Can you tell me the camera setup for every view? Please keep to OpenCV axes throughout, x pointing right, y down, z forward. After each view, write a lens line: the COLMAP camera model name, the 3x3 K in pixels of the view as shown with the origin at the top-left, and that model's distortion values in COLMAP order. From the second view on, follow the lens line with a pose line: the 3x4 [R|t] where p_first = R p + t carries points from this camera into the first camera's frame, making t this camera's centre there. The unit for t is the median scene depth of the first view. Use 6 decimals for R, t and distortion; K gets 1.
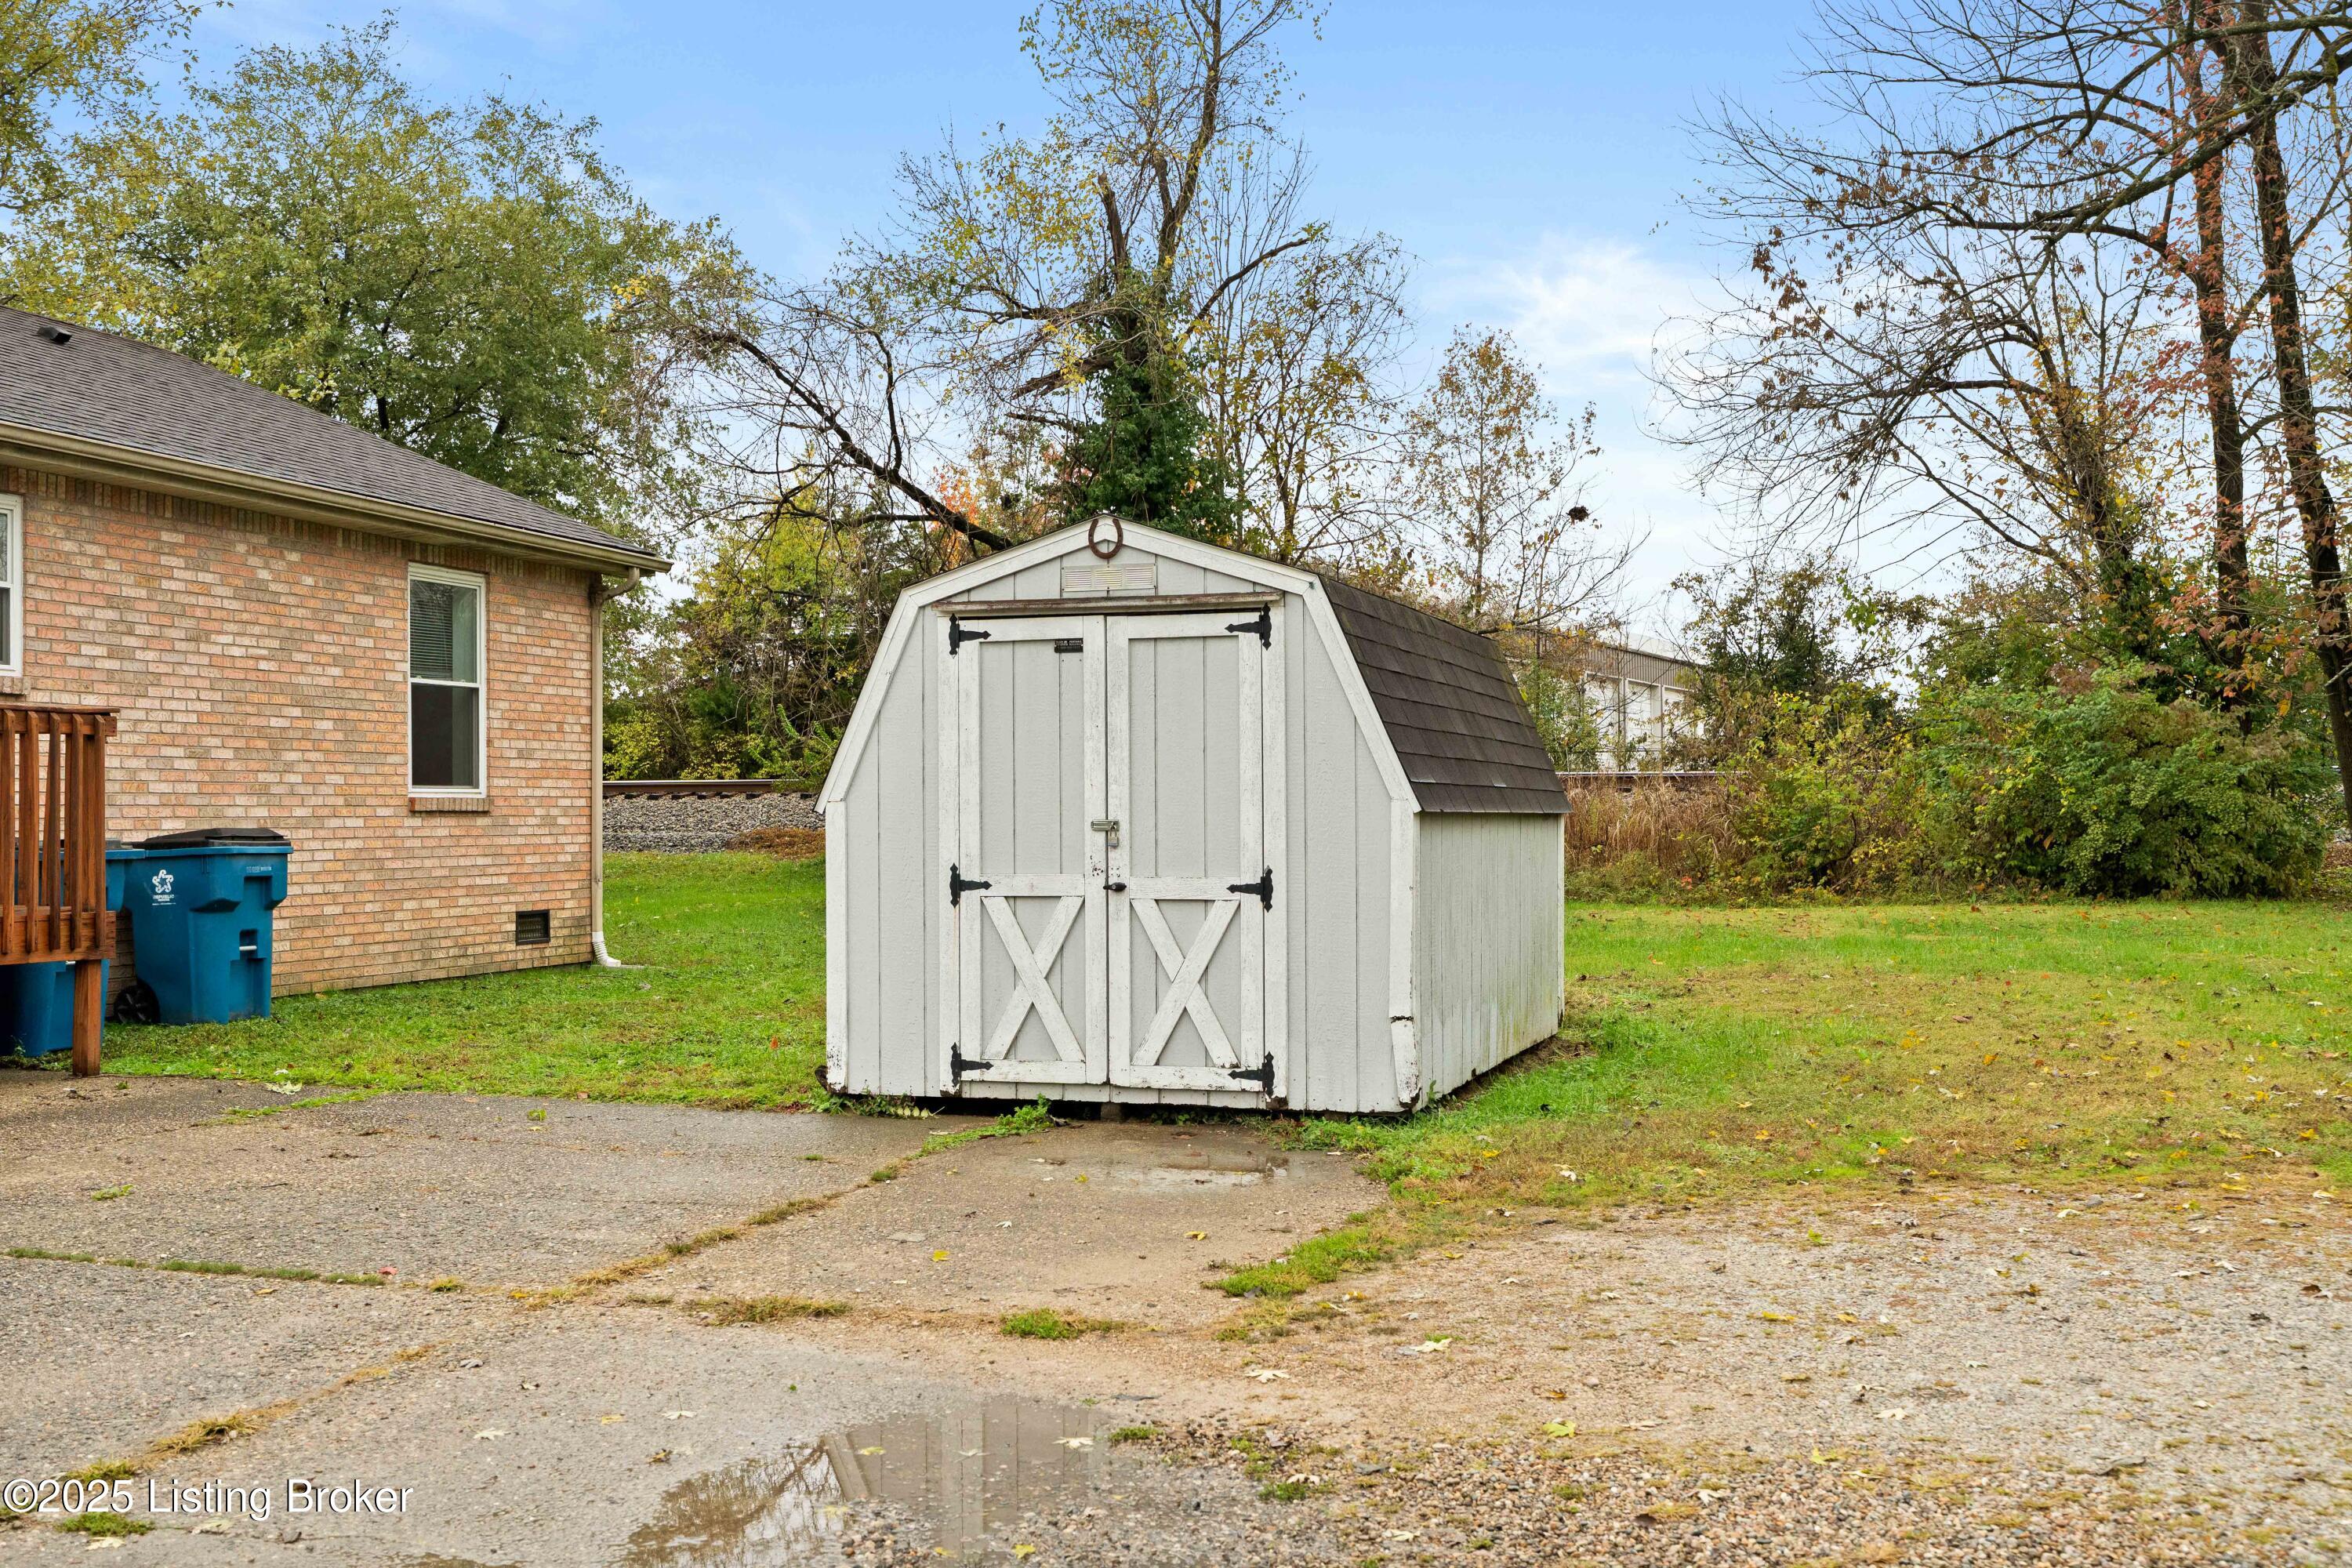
lens RADIAL K [[2351.5, 0, 1193.8], [0, 2351.5, 767.5], [0, 0, 1]] dist [0.008573, 0.000000]
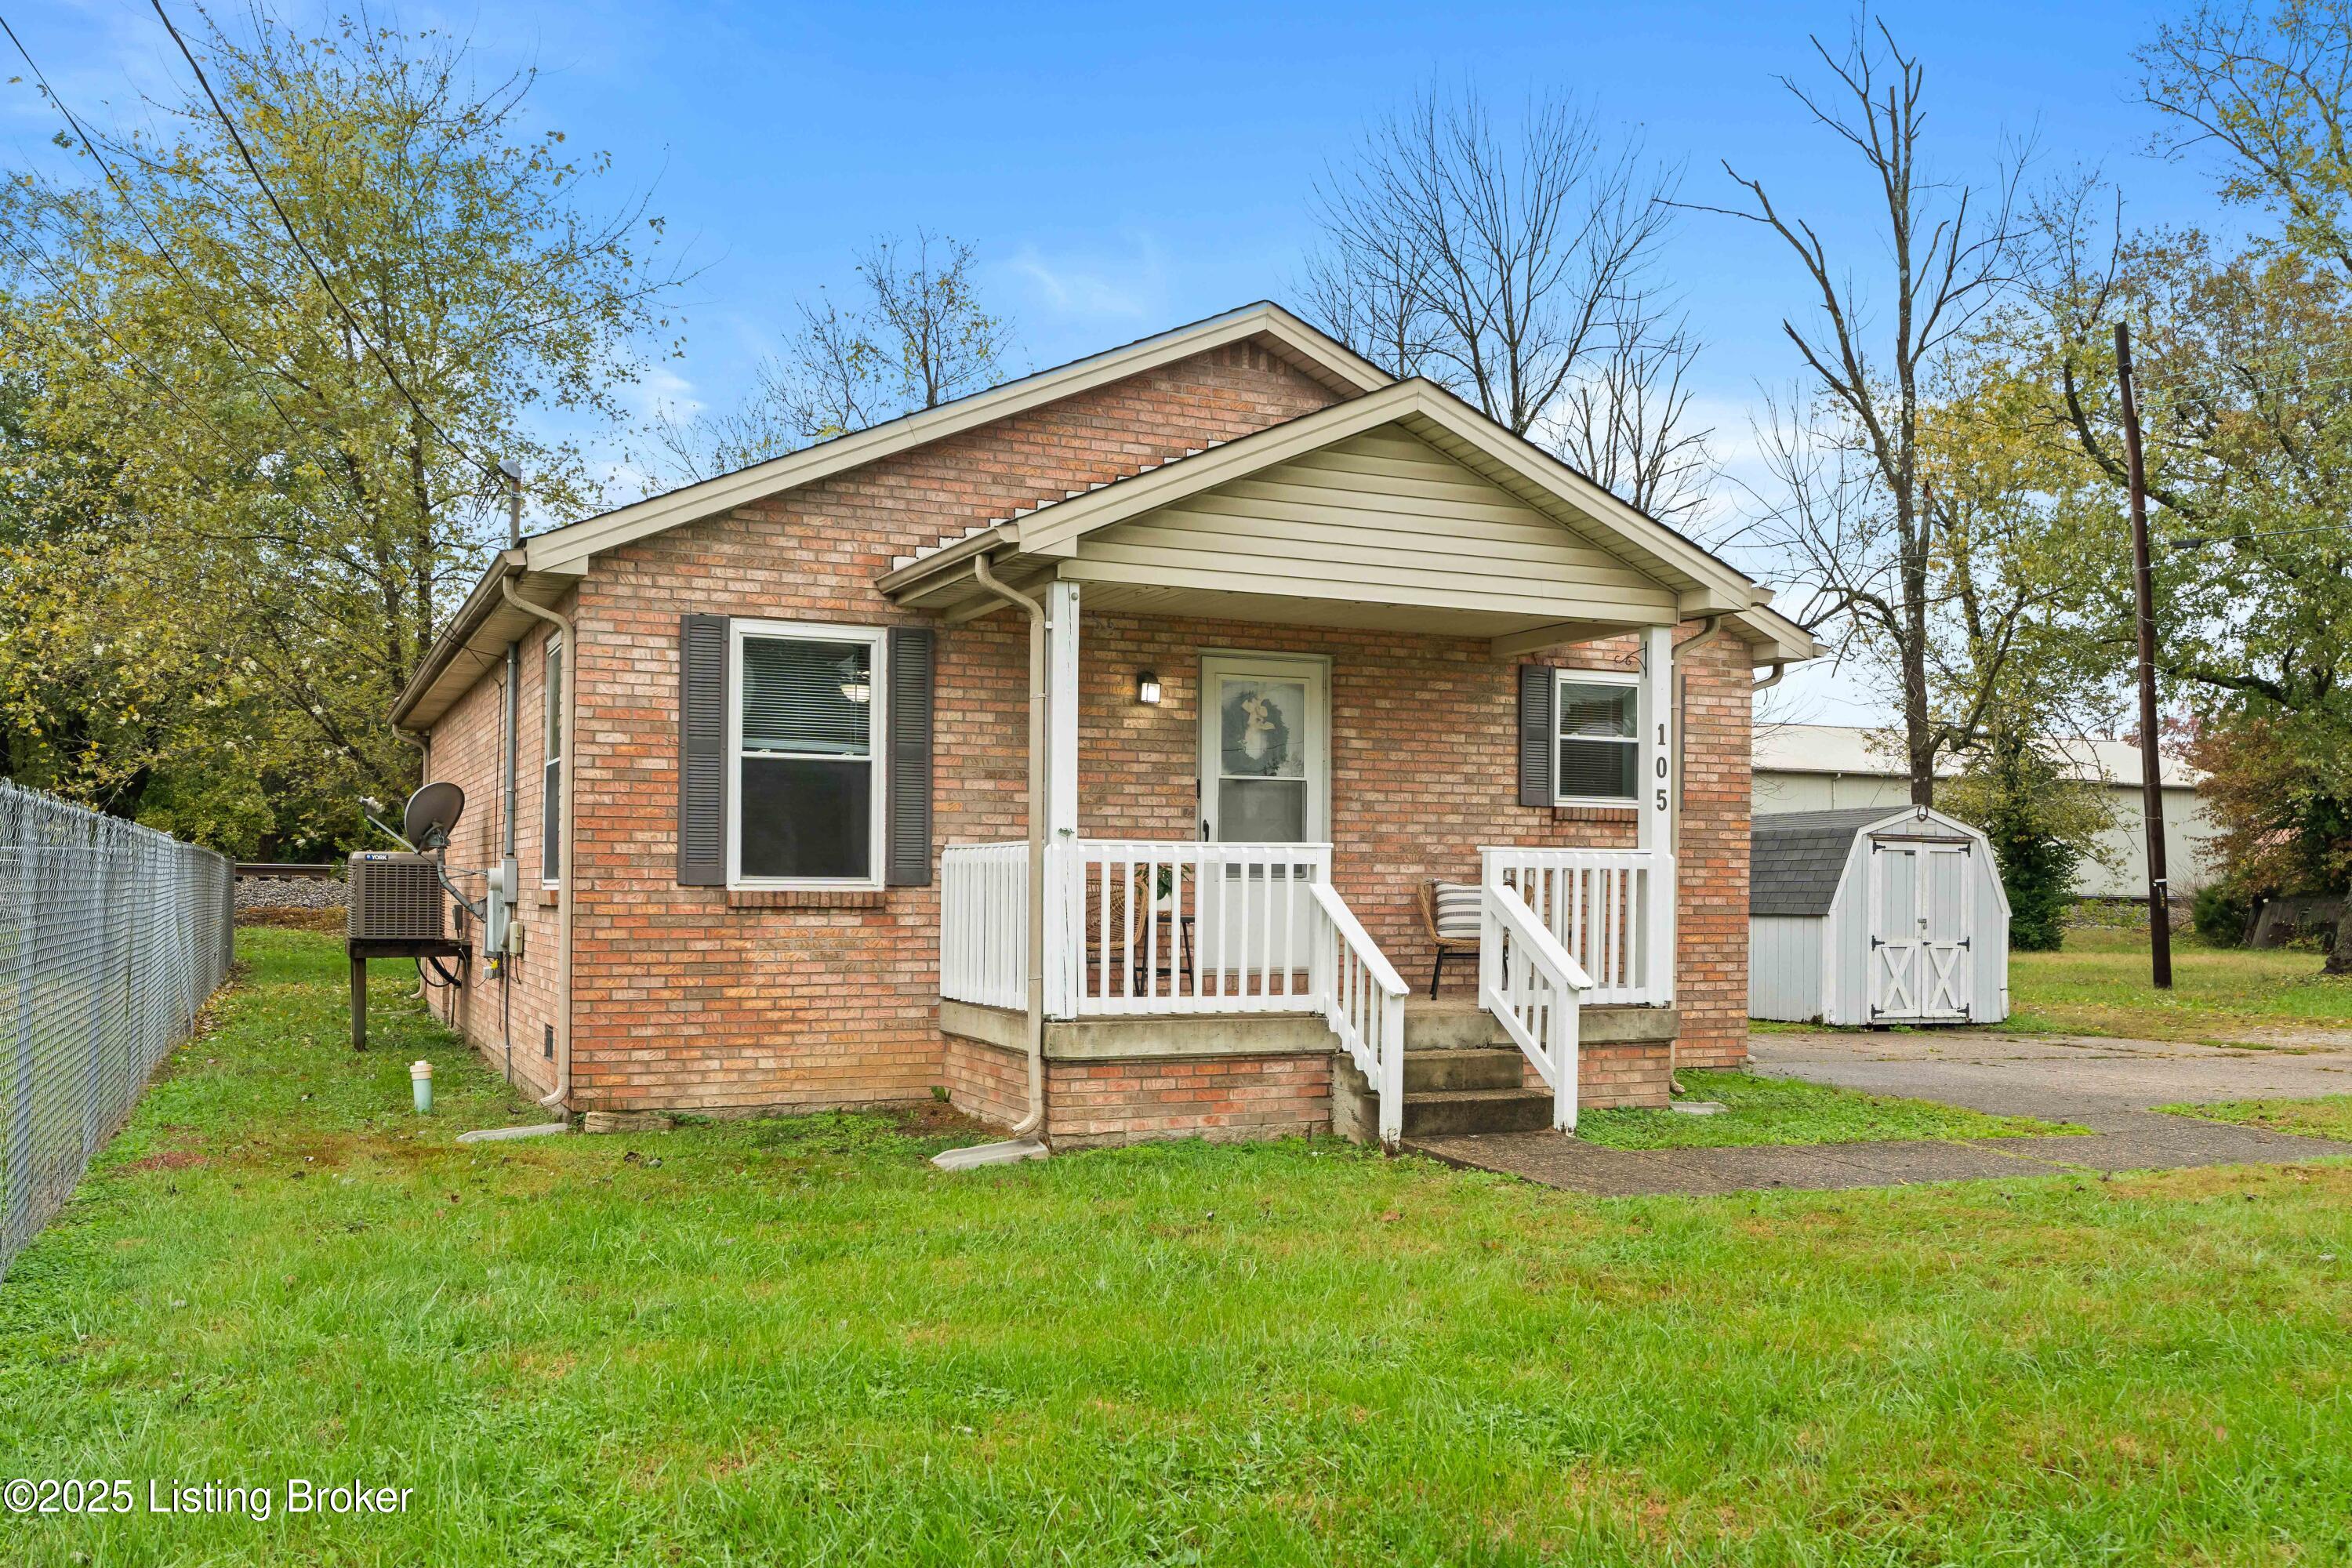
lens RADIAL K [[2003.6, 0, 1119.5], [0, 2003.6, 885.7], [0, 0, 1]] dist [-0.001564, -0.004601]
pose [[0.761609, 0.020088, 0.647726, -1.367638], [-0.030368, 0.999528, 0.004710, 0.001231], [-0.647325, -0.023257, 0.761859, -0.091608]]
